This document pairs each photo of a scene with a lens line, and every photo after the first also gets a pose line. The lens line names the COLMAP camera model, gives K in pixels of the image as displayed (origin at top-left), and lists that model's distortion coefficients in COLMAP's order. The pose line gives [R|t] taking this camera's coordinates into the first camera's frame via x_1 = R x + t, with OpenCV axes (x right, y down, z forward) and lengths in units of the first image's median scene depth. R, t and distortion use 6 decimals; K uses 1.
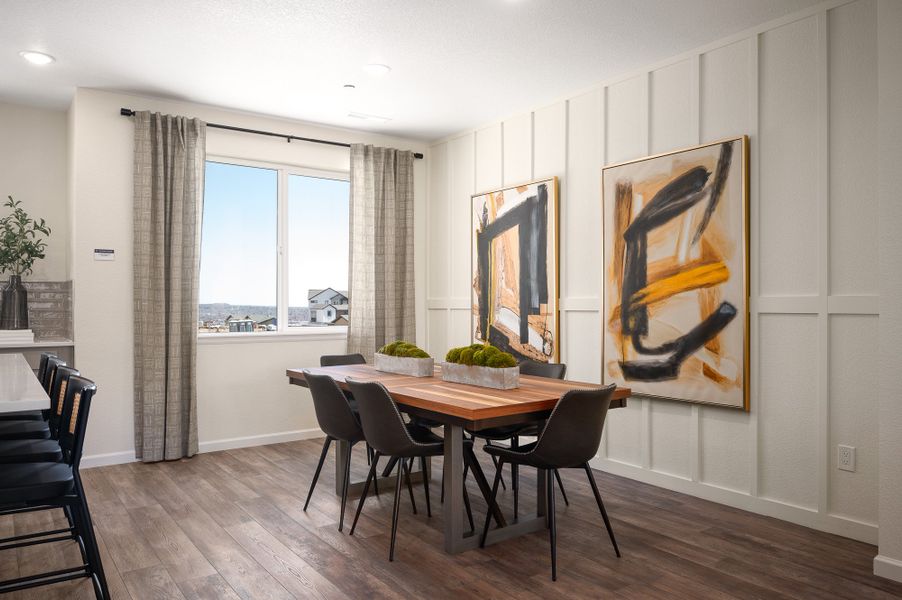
lens RADIAL K [[647.0, 0, 447.7], [0, 647.0, 302.3], [0, 0, 1]] dist [-0.004093, 0.000977]
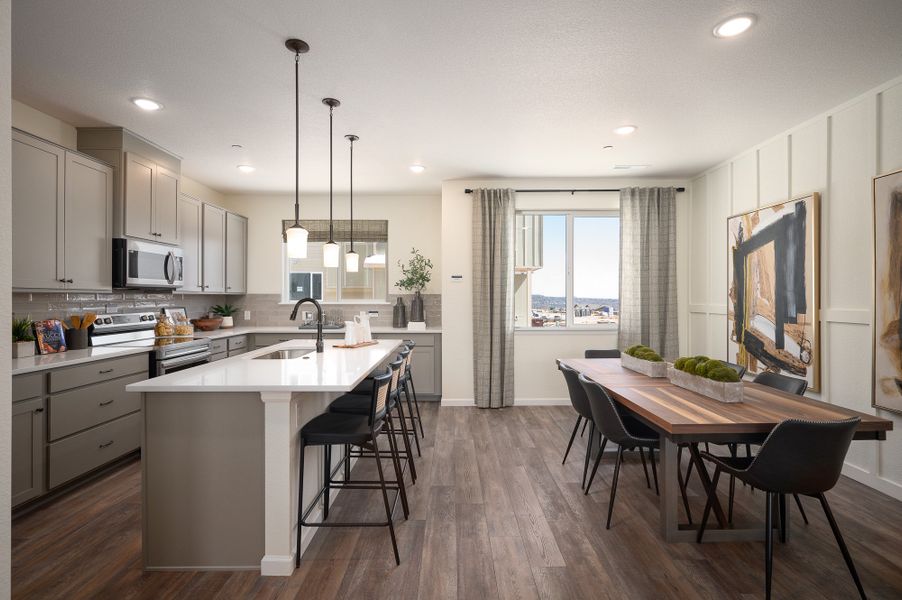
lens RADIAL K [[418.7, 0, 452.4], [0, 418.7, 297.5], [0, 0, 1]] dist [0.000062, 0.000166]
pose [[0.816513, -0.000341, -0.577327, 0.078991], [0.002708, 0.999991, 0.003239, -0.028716], [0.577321, -0.004208, 0.816507, 0.111060]]
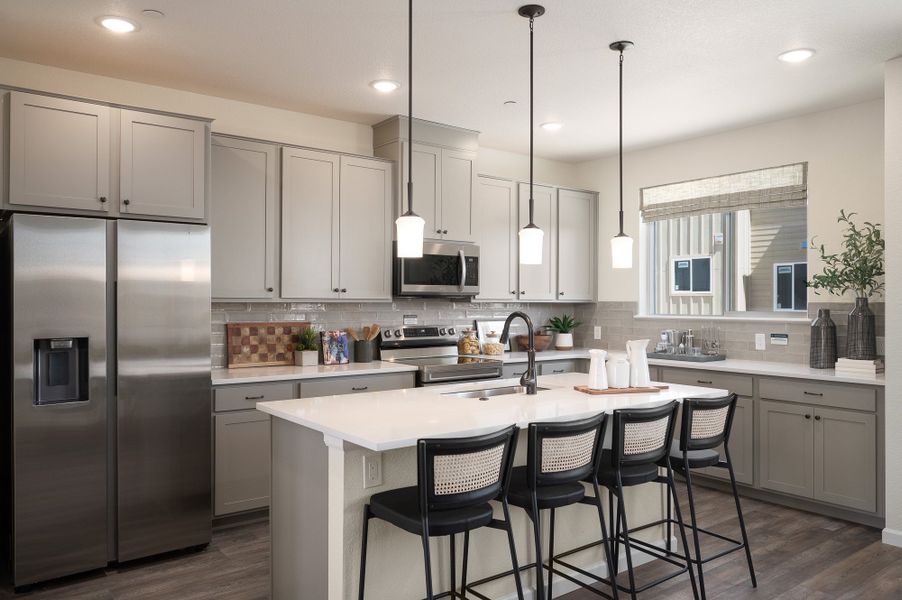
lens RADIAL K [[659.4, 0, 463.1], [0, 659.4, 299.9], [0, 0, 1]] dist [-0.001850, -0.000916]
pose [[0.045586, -0.004251, -0.998951, 0.202323], [0.000521, 0.999991, -0.004231, -0.035010], [0.998960, -0.000328, 0.045588, 0.423685]]
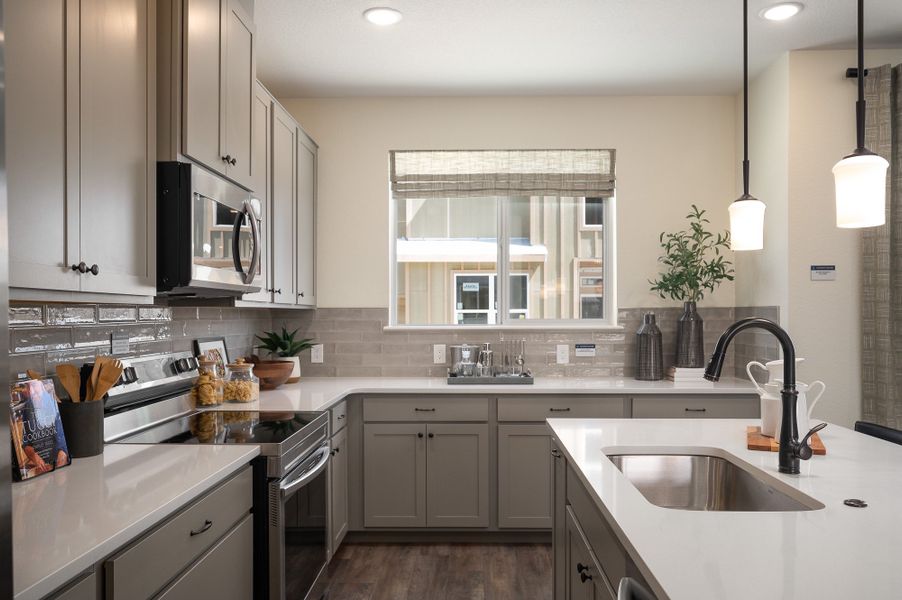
lens RADIAL K [[691.2, 0, 453.3], [0, 691.2, 315.8], [0, 0, 1]] dist [-0.002748, -0.001431]
pose [[0.798883, -0.001366, -0.601485, -0.384919], [0.004936, 0.999979, 0.004285, -0.029024], [0.601466, -0.006392, 0.798873, 0.116453]]
